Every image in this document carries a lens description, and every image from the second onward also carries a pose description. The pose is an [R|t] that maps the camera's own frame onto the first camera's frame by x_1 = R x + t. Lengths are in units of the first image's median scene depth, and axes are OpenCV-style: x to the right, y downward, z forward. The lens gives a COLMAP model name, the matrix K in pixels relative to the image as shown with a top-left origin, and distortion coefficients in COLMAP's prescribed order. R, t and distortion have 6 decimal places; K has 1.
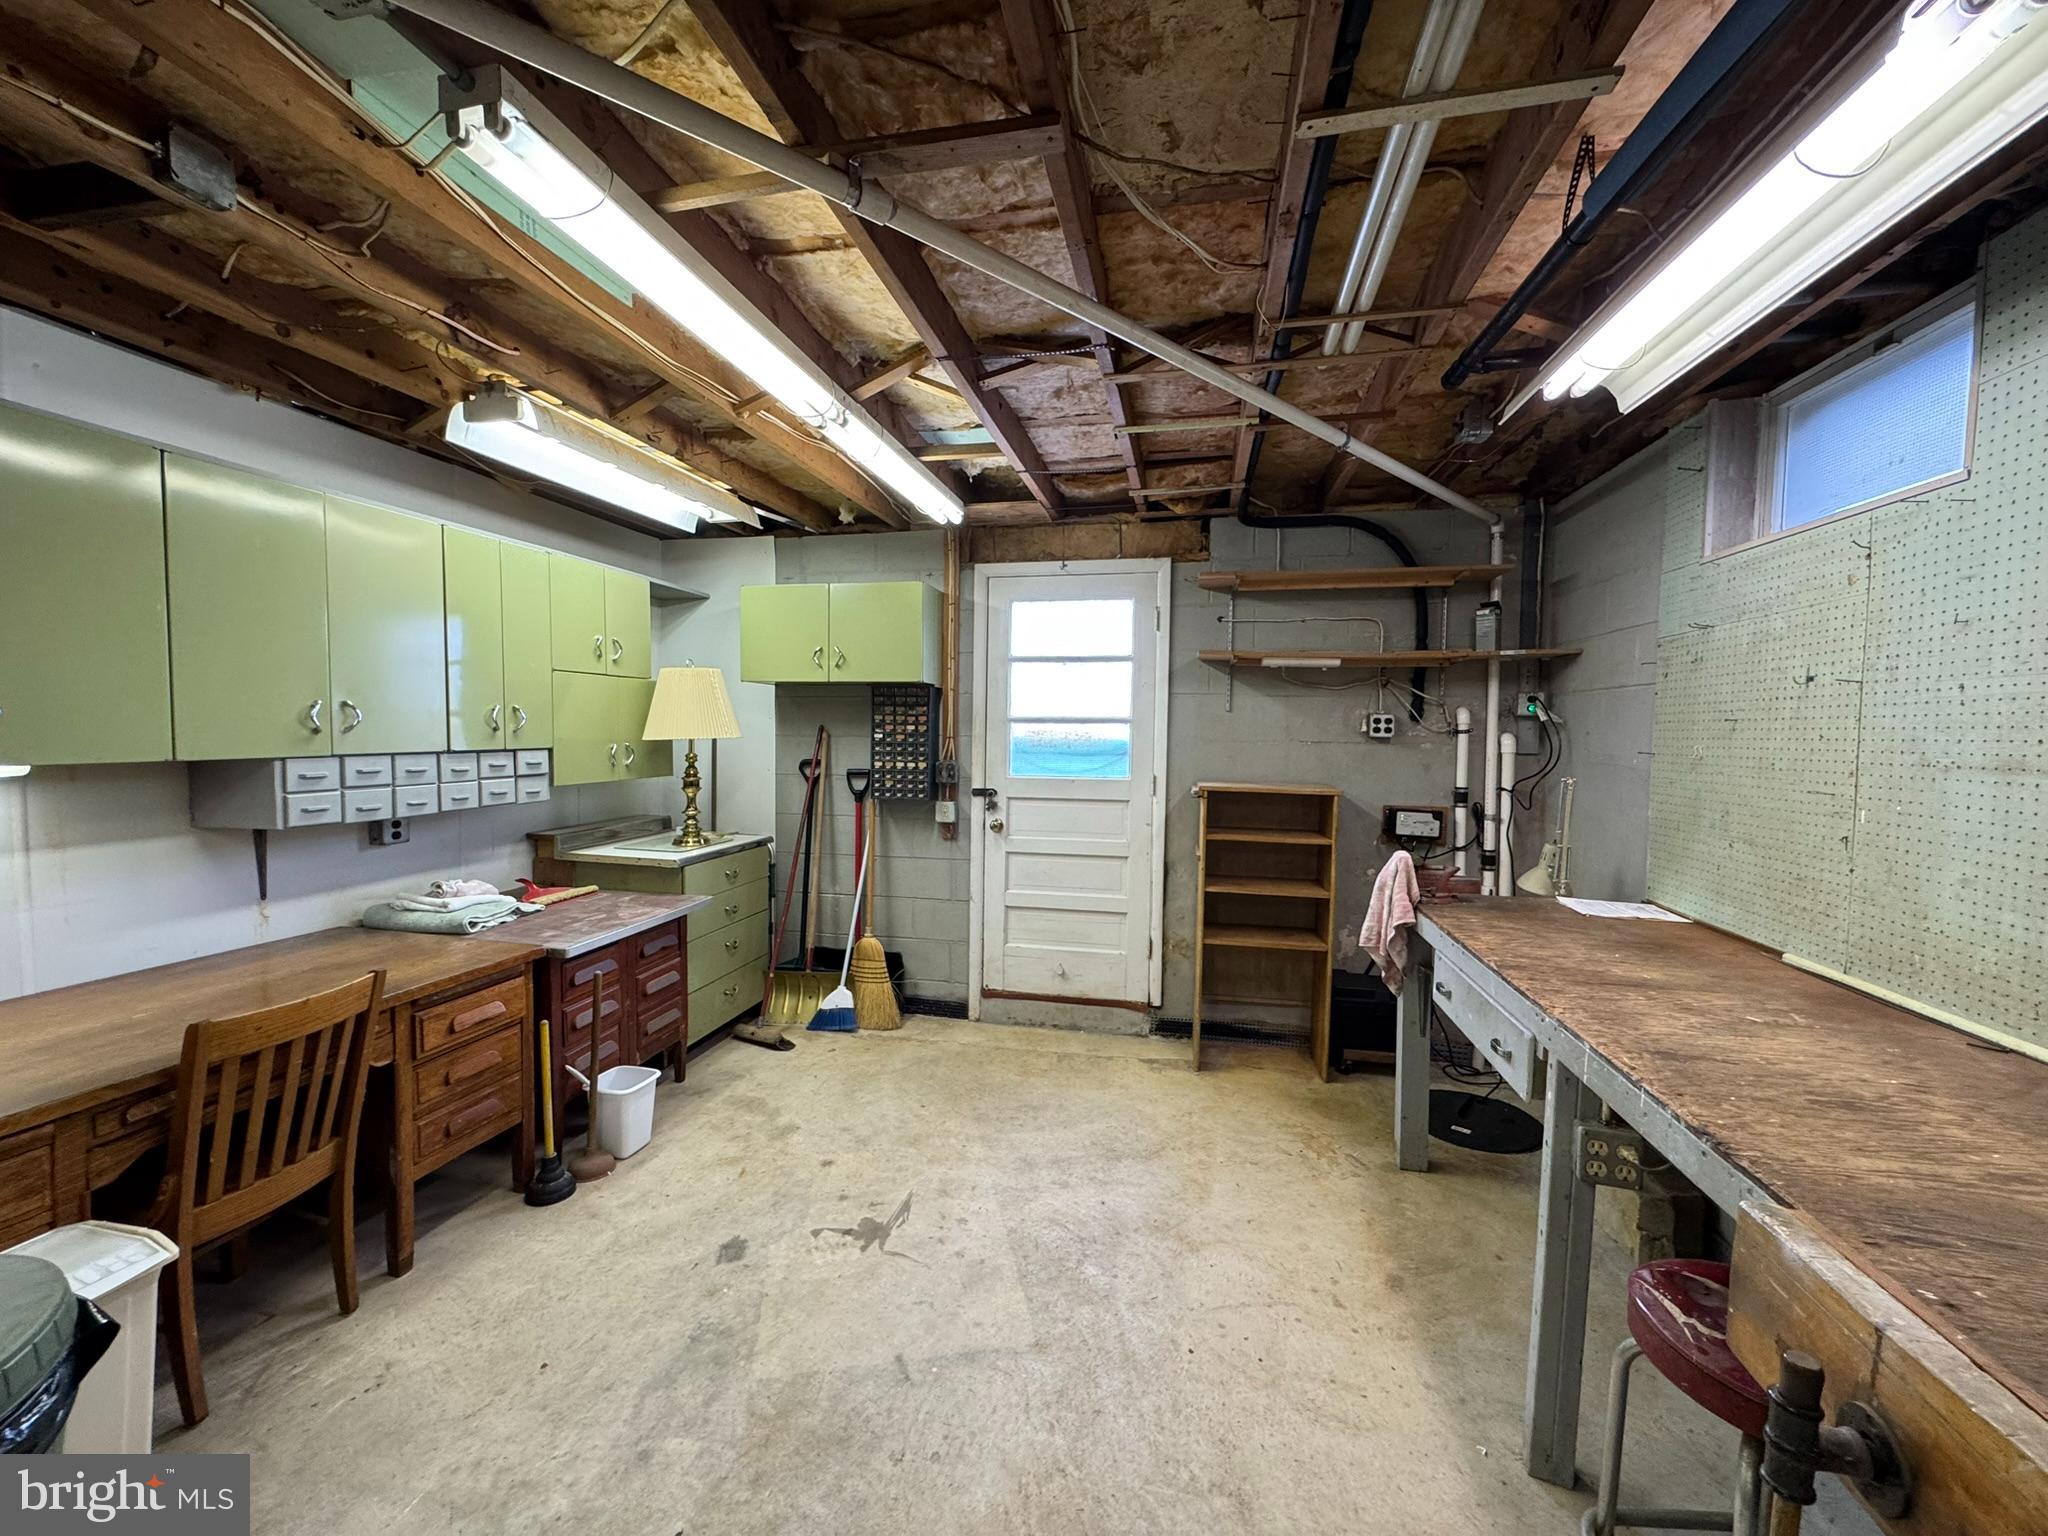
lens RADIAL K [[815.0, 0, 1024.0], [0, 815.0, 768.0], [0, 0, 1]] dist [-0.000196, -0.000874]
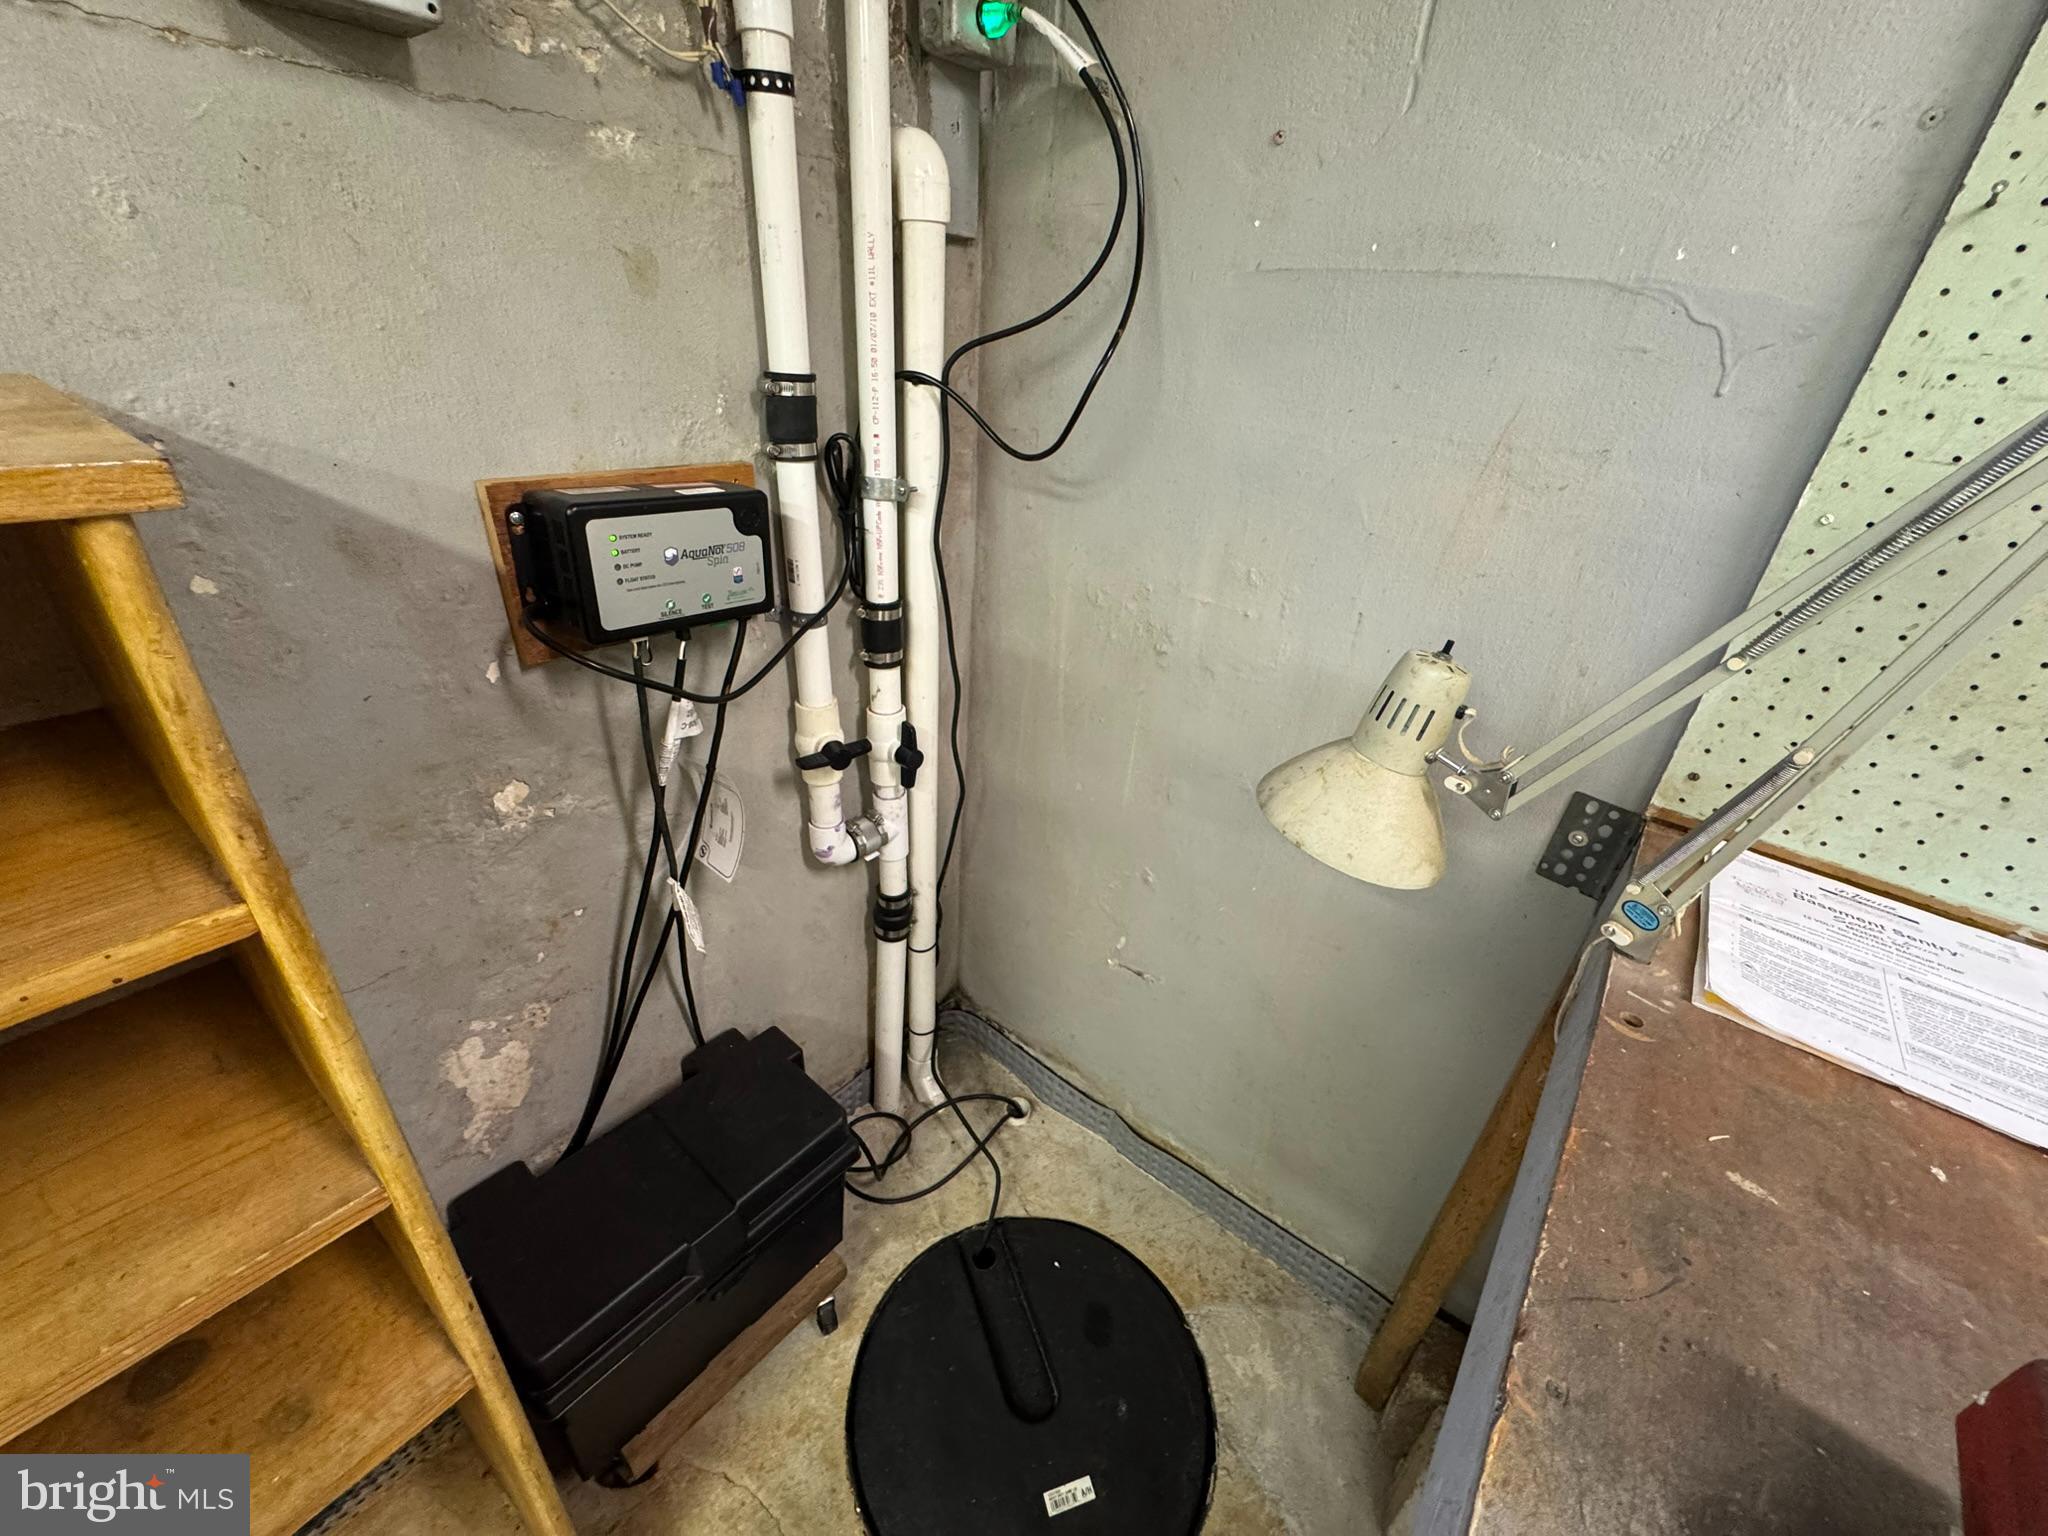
lens RADIAL K [[815.0, 0, 1024.0], [0, 815.0, 768.0], [0, 0, 1]] dist [-0.000196, -0.000874]
pose [[0.456353, -0.402549, 0.793534, 0.303543], [-0.011925, 0.888966, 0.457818, 0.015222], [-0.889719, -0.218389, 0.400882, 0.754362]]
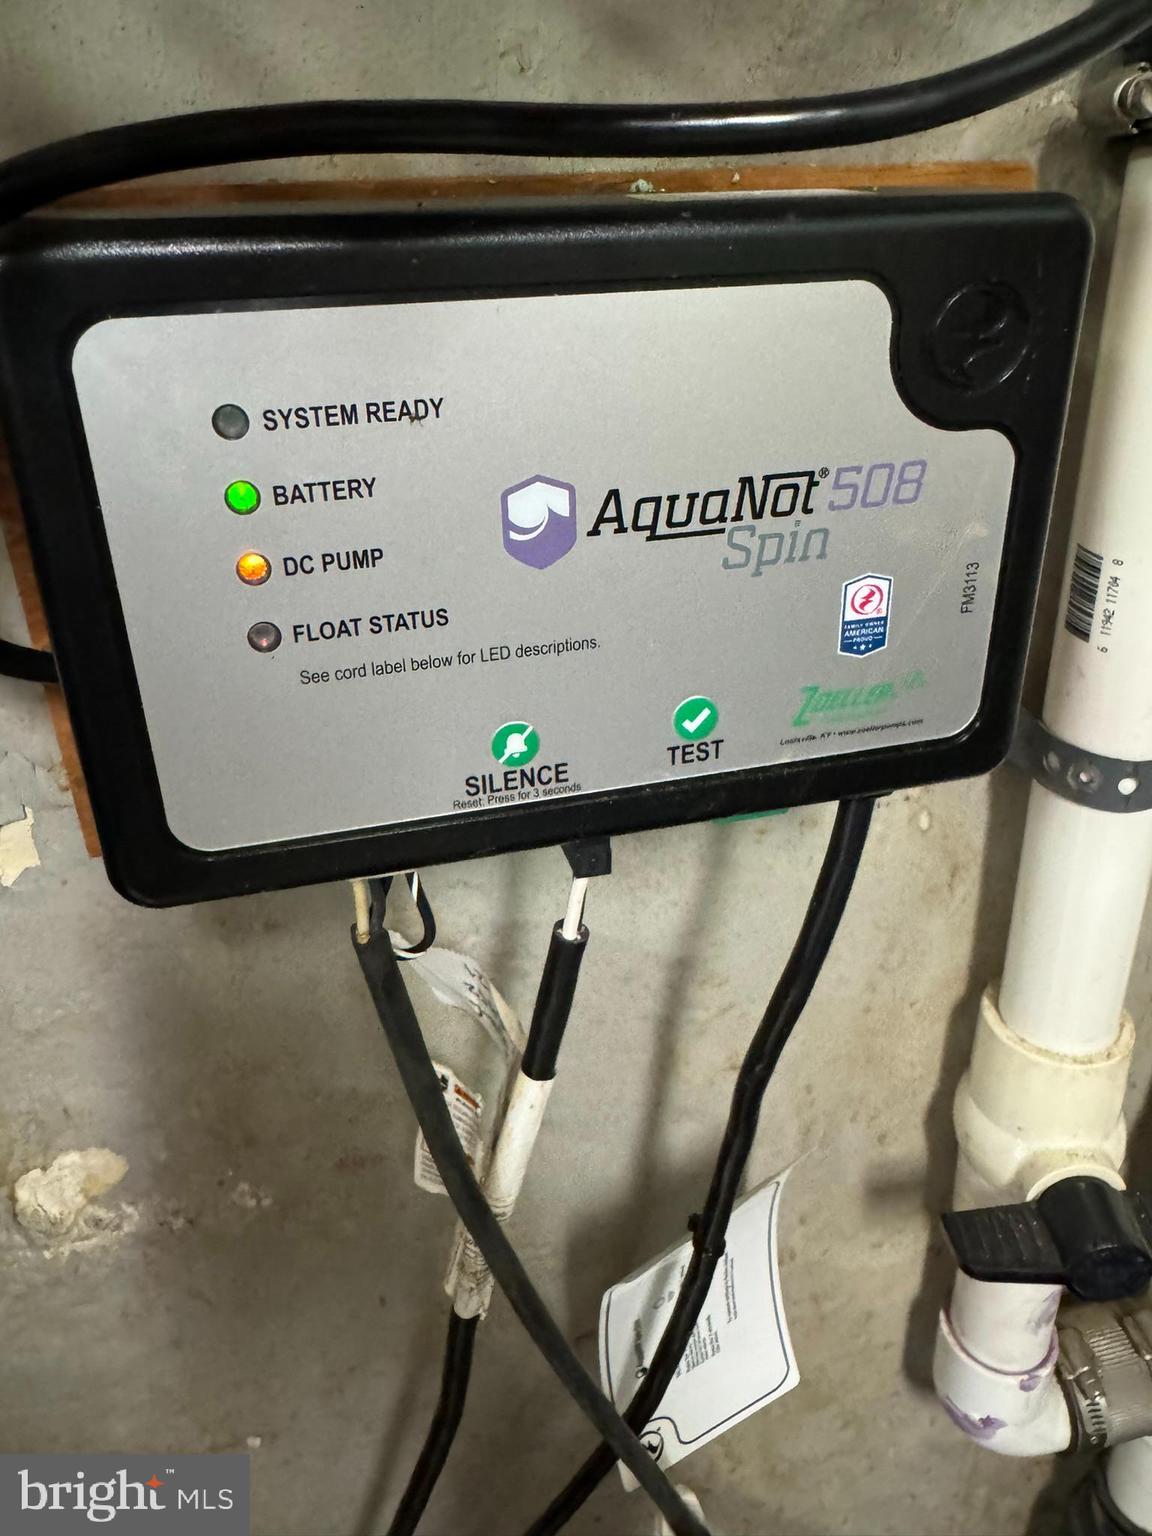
lens RADIAL K [[1249.8, 0, 576.0], [0, 1249.8, 768.0], [0, 0, 1]] dist [-0.036197, -0.001664]
pose [[0.867844, -0.269241, 0.417559, 0.413438], [0.059930, 0.891028, 0.449975, 0.044606], [-0.493209, -0.365484, 0.789409, 0.867384]]
